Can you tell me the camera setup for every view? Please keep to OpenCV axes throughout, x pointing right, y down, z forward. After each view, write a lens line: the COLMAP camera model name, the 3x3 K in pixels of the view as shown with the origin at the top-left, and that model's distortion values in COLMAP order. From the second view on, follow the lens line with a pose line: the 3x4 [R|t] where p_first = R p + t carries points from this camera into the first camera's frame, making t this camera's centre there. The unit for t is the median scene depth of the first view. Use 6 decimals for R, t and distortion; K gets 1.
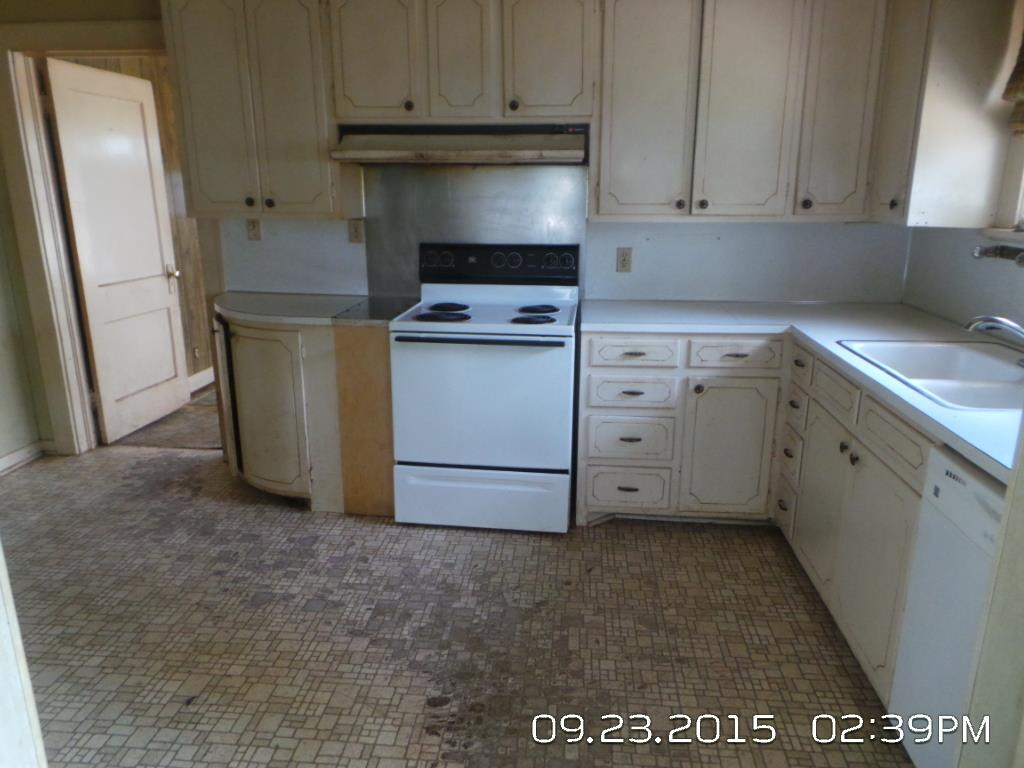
lens RADIAL K [[705.6, 0, 513.5], [0, 705.6, 383.1], [0, 0, 1]] dist [0.029686, 0.000382]
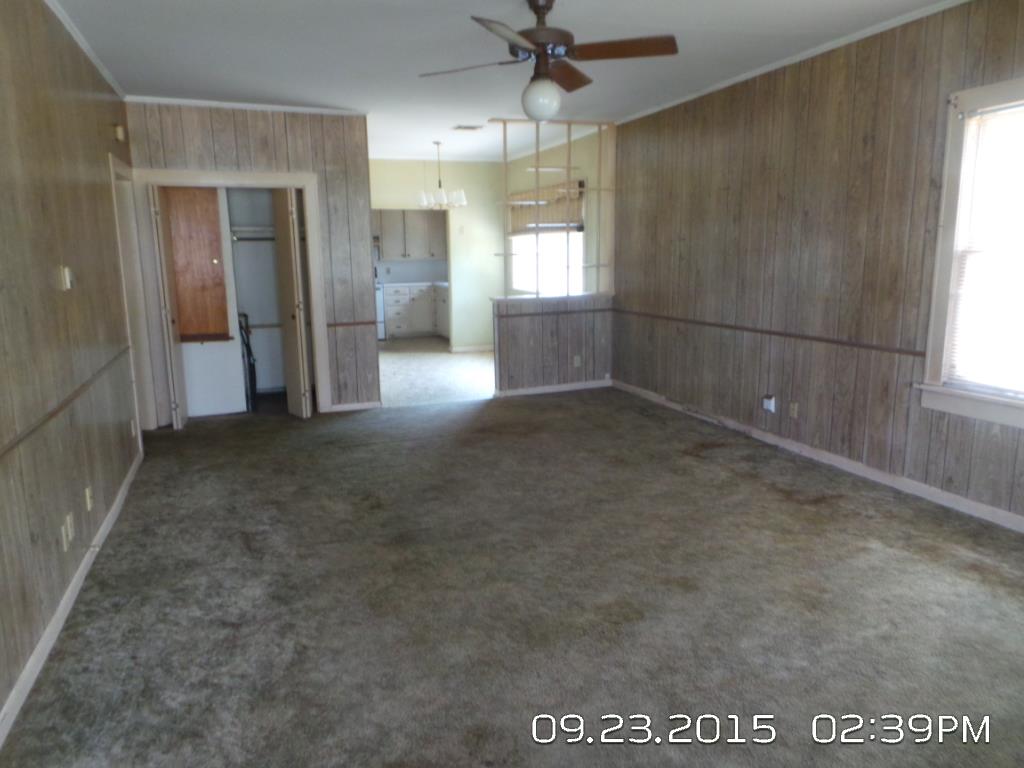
lens RADIAL K [[705.6, 0, 512.9], [0, 705.6, 382.8], [0, 0, 1]] dist [0.029686, 0.000382]
pose [[0.897372, -0.086877, 0.432638, -1.025096], [0.124203, 0.990518, -0.058717, 0.793803], [-0.423434, 0.106426, 0.899654, -2.855721]]
